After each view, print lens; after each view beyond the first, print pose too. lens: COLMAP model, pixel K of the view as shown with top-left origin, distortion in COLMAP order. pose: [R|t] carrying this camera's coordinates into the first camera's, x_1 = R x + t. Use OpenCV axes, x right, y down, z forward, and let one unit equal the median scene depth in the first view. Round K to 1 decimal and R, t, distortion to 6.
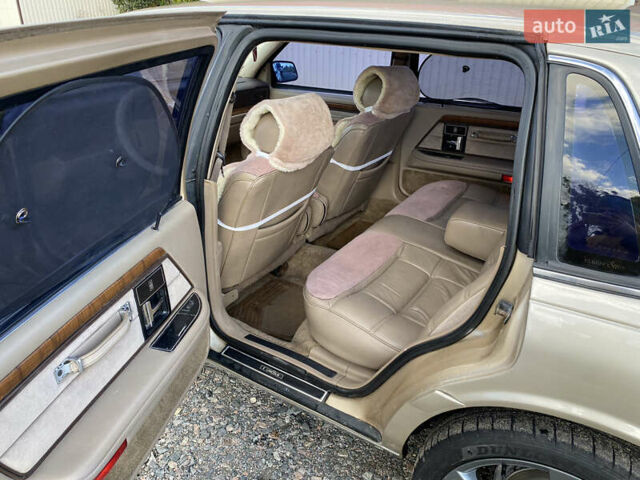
lens RADIAL K [[485.8, 0, 315.9], [0, 485.8, 240.7], [0, 0, 1]] dist [0.061849, -0.054665]
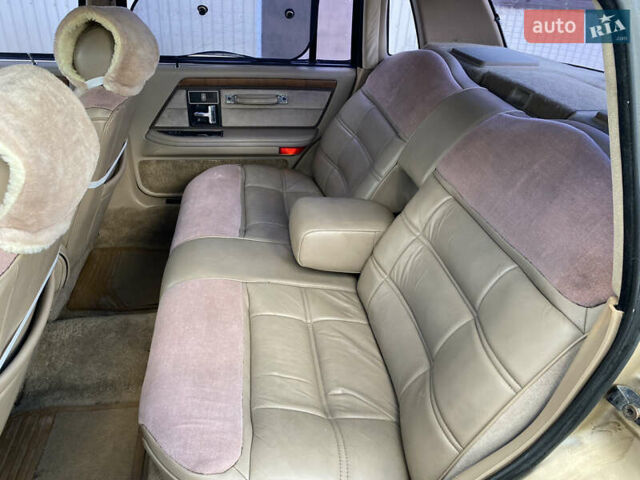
lens RADIAL K [[485.8, 0, 315.9], [0, 485.8, 240.7], [0, 0, 1]] dist [0.061849, -0.054665]
pose [[0.748279, -0.305483, 0.588862, -0.089827], [0.249426, 0.952088, 0.176963, -0.110538], [-0.614707, 0.014460, 0.788623, 0.323321]]
